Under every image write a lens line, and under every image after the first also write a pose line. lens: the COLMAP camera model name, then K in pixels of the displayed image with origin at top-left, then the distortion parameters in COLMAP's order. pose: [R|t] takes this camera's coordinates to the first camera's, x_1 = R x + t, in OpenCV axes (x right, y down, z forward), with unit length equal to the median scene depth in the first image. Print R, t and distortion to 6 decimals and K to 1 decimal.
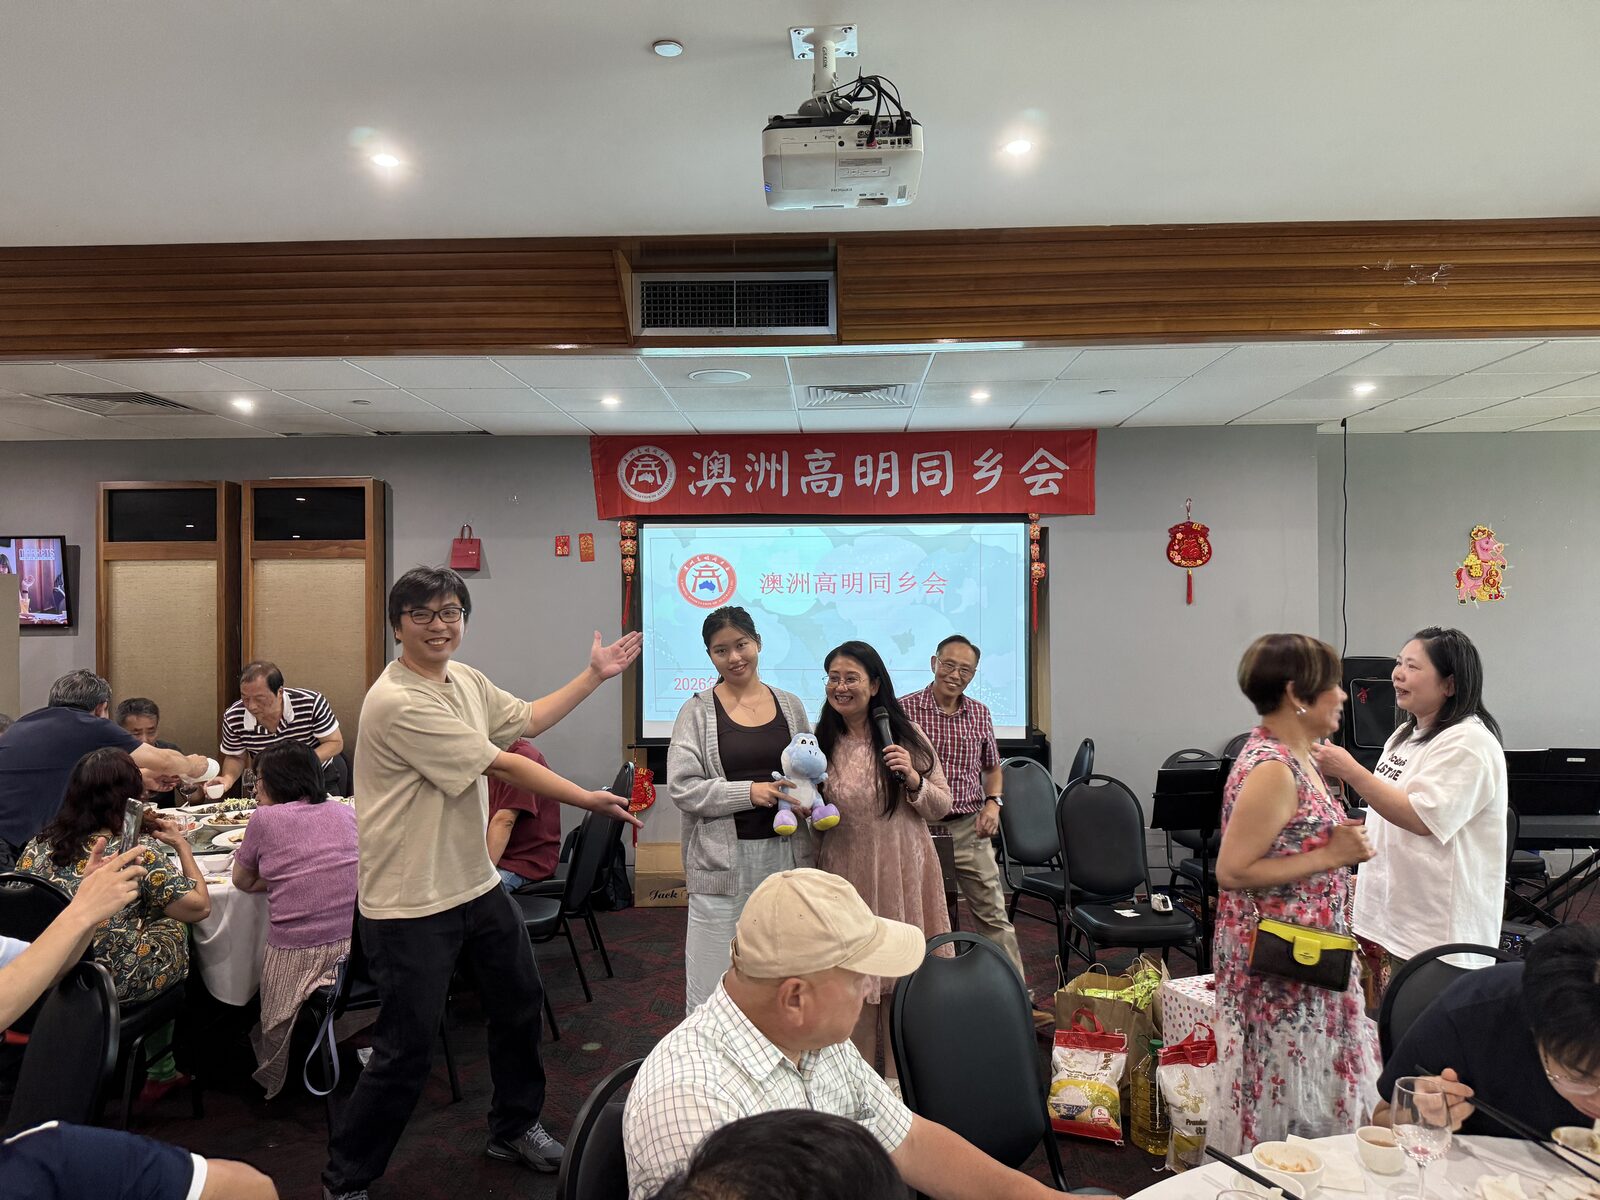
lens RADIAL K [[1143.7, 0, 800.0], [0, 1143.7, 600.0], [0, 0, 1]] dist [0.129944, -0.218010]
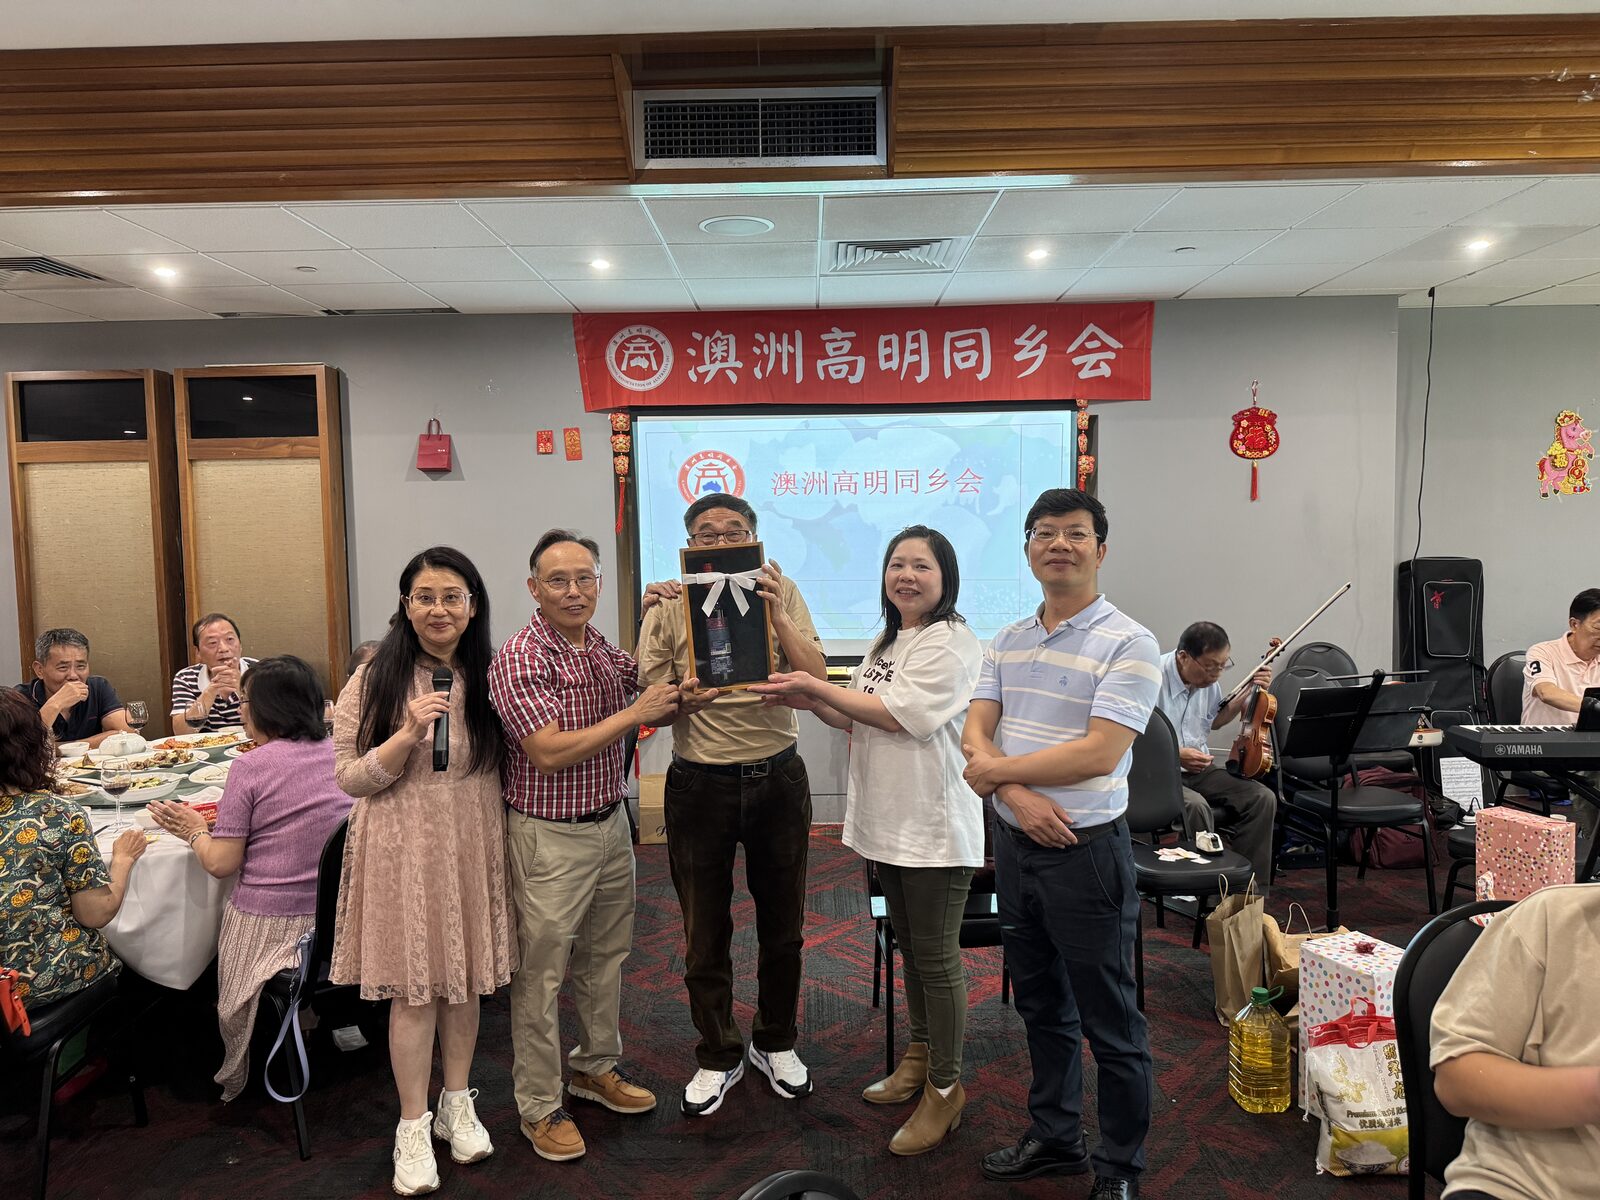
lens RADIAL K [[1149.3, 0, 804.9], [0, 1149.3, 604.0], [0, 0, 1]] dist [0.115702, -0.191488]
pose [[0.999508, -0.013278, 0.028423, -0.041894], [0.010990, 0.996797, 0.079217, 0.009510], [-0.029384, -0.078866, 0.996452, 0.124494]]
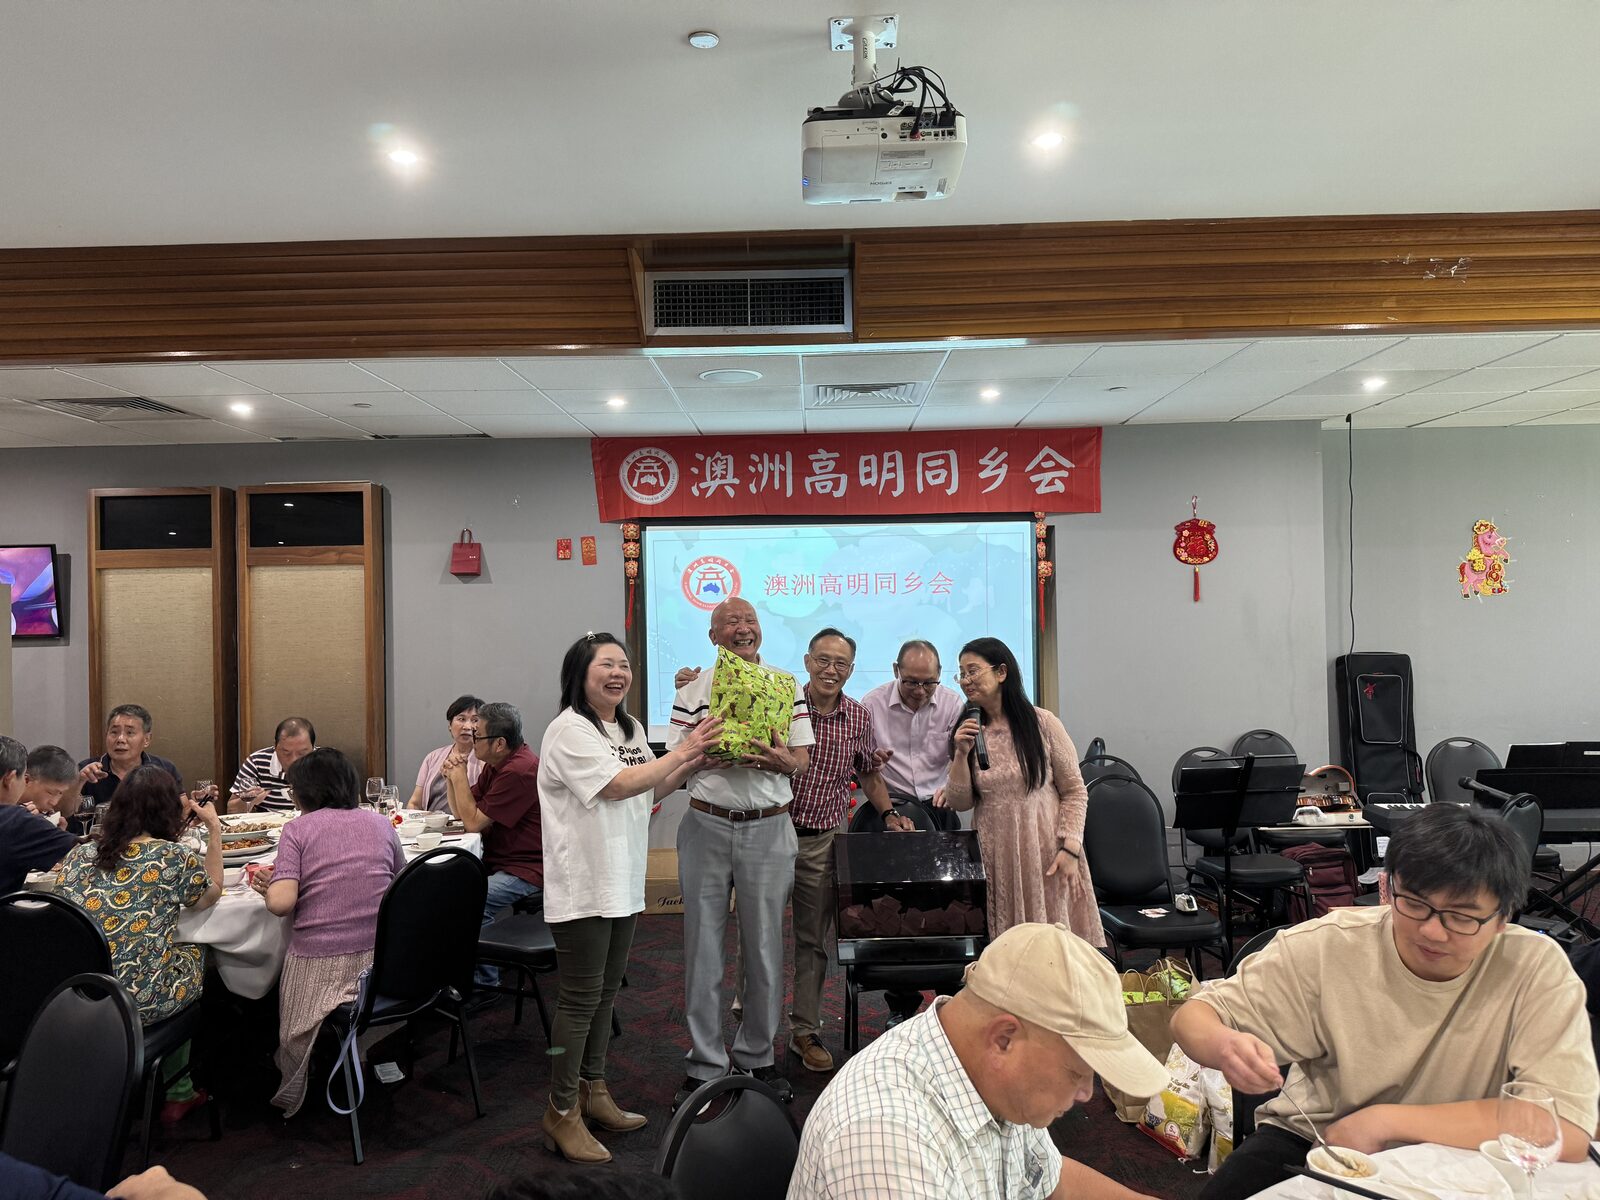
lens RADIAL K [[1143.7, 0, 800.0], [0, 1143.7, 600.0], [0, 0, 1]] dist [0.129944, -0.218010]
pose [[0.999767, -0.011081, 0.018540, -0.026976], [0.011102, 0.999938, -0.001032, -0.000365], [-0.018528, 0.001238, 0.999828, 0.009907]]
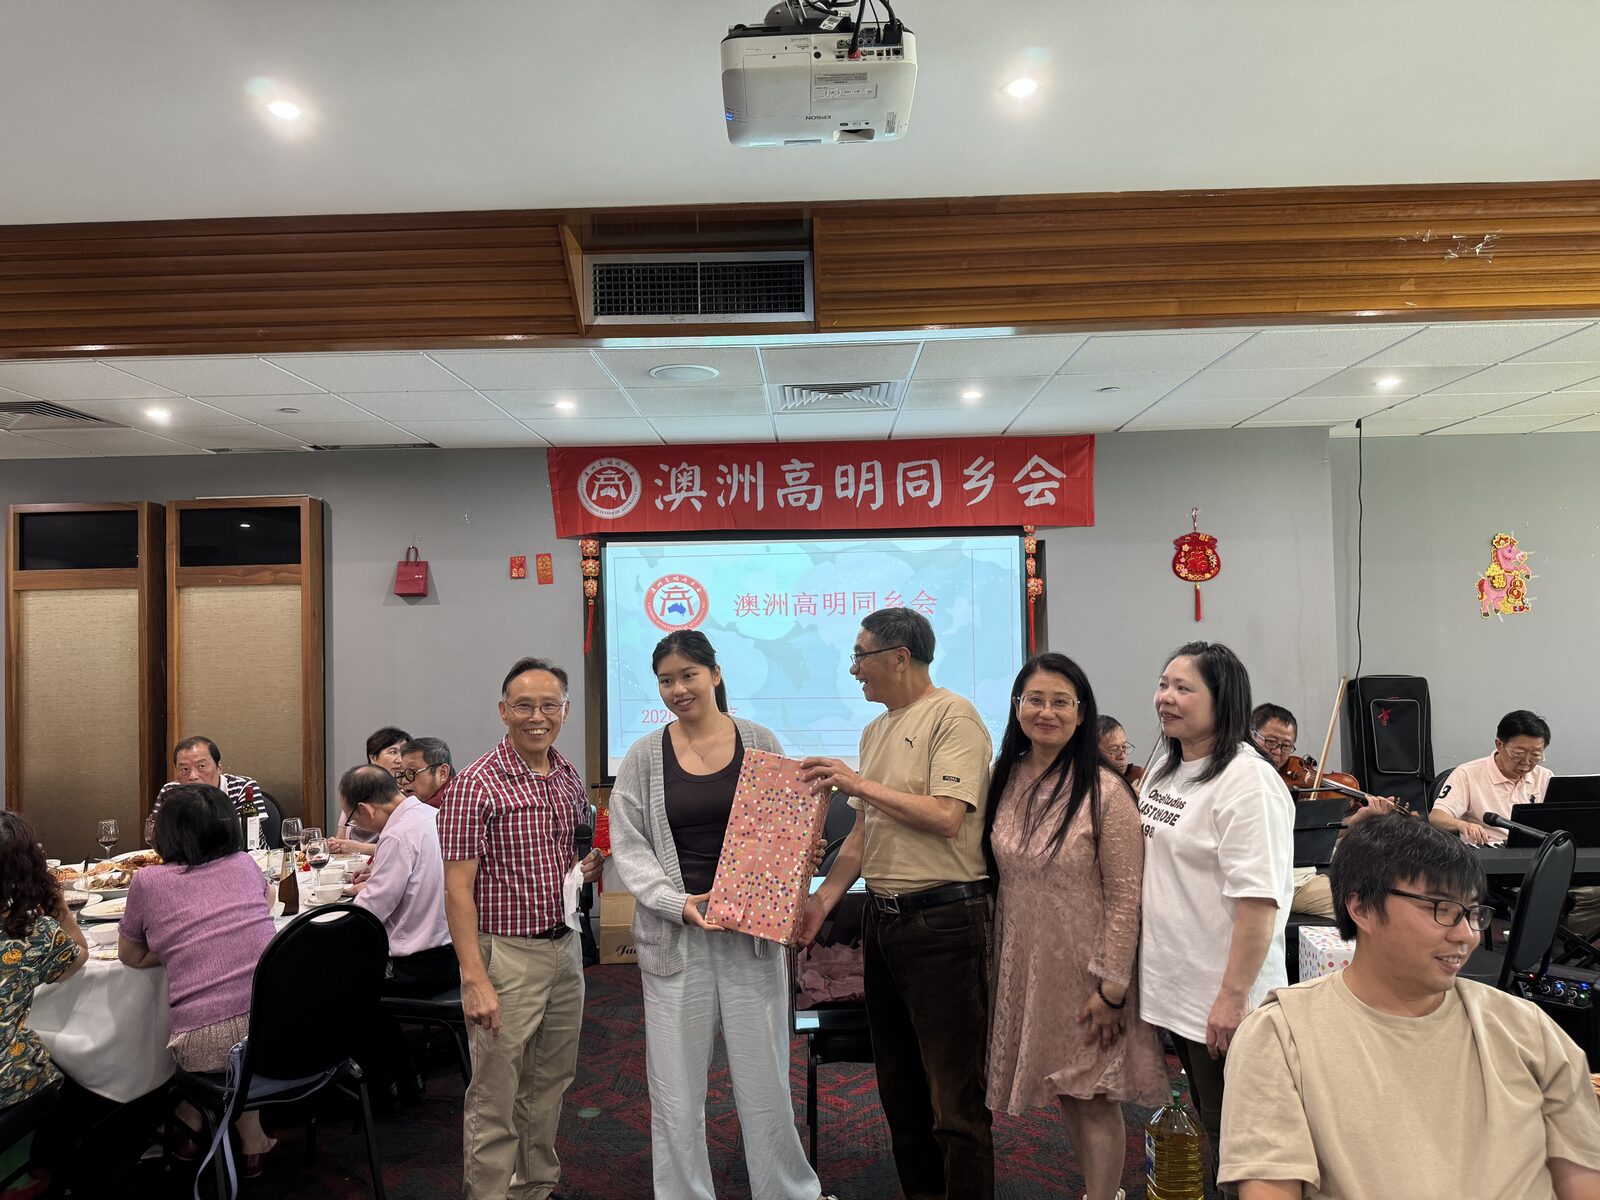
lens RADIAL K [[1149.3, 0, 804.9], [0, 1149.3, 604.0], [0, 0, 1]] dist [0.115702, -0.191488]
pose [[0.999656, -0.014173, 0.022077, 0.001580], [0.014627, 0.999682, -0.020560, 0.005092], [-0.021778, 0.020875, 0.999545, 0.086850]]
